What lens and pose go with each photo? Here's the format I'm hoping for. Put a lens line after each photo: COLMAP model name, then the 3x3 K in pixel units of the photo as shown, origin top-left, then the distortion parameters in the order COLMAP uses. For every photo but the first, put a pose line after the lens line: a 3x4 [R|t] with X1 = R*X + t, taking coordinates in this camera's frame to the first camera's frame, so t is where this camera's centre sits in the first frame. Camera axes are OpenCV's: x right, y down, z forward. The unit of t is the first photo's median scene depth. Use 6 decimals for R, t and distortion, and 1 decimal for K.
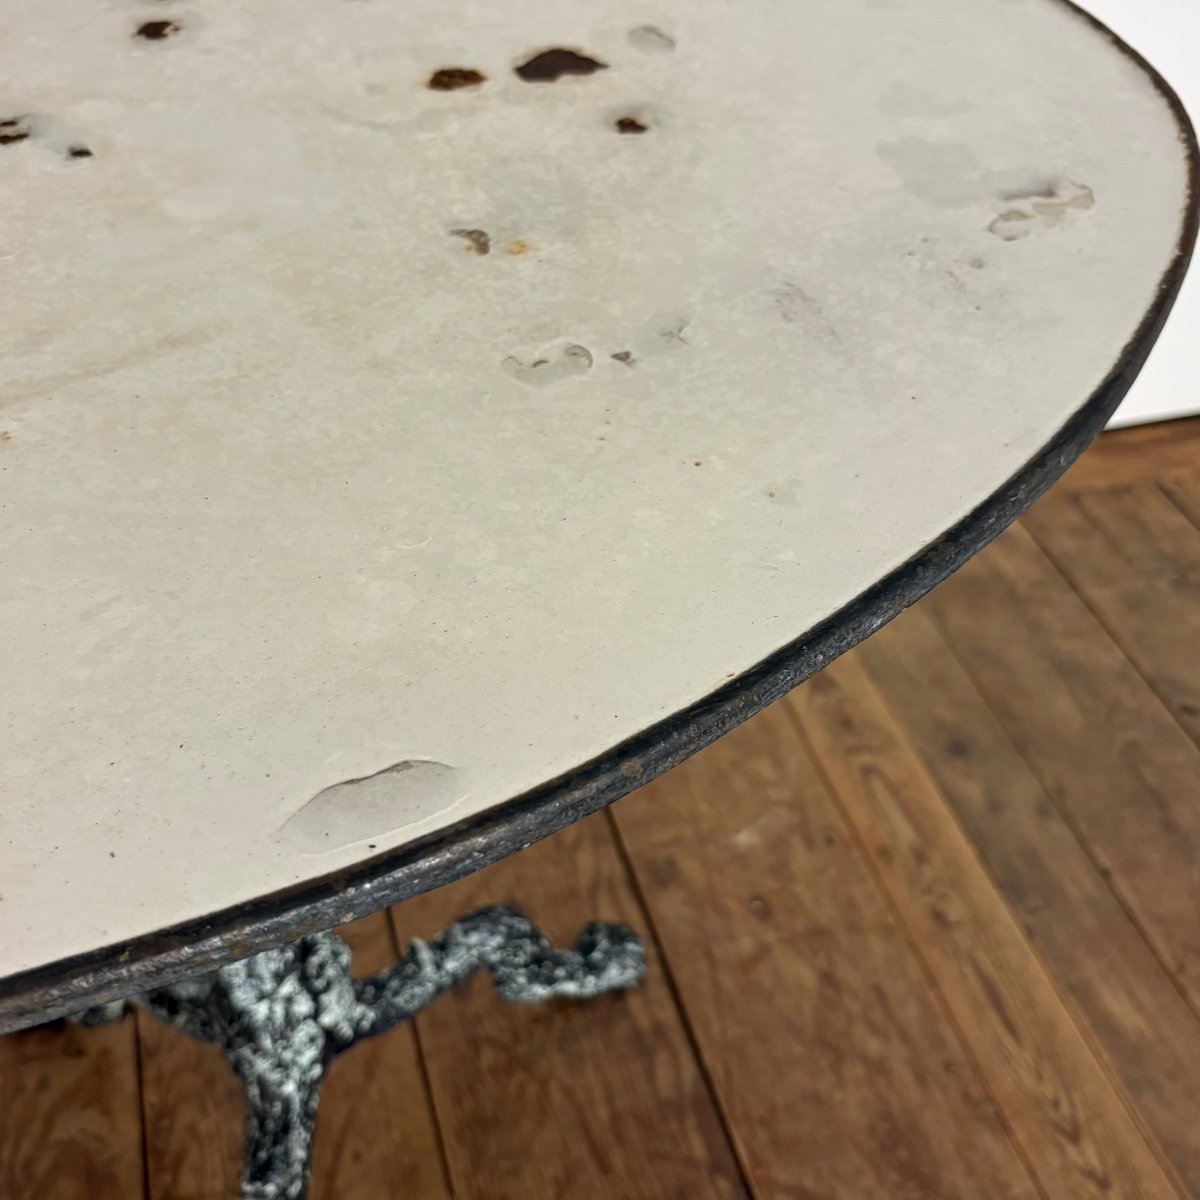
lens RADIAL K [[1390.6, 0, 595.6], [0, 1390.6, 595.7], [0, 0, 1]] dist [0.011278, 0.000000]
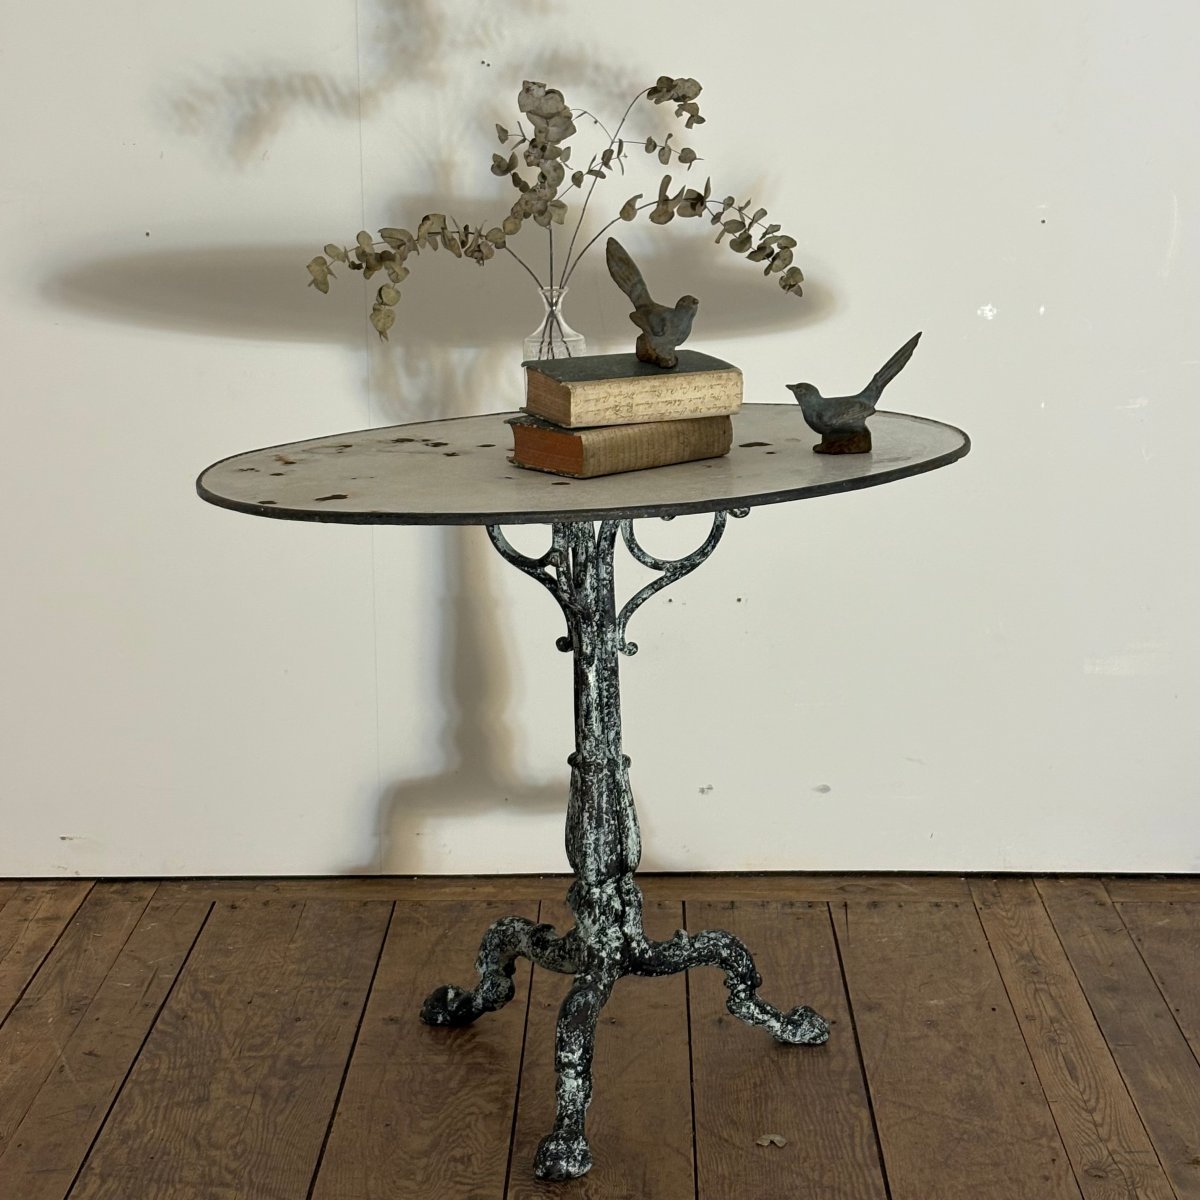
lens RADIAL K [[2501.3, 0, 597.1], [0, 2501.3, 571.0], [0, 0, 1]] dist [0.102136, 0.000000]
pose [[0.951216, 0.015149, -0.308154, 0.778722], [-0.171264, 0.856704, -0.486545, 1.528950], [0.256626, 0.515585, 0.817505, -1.993012]]
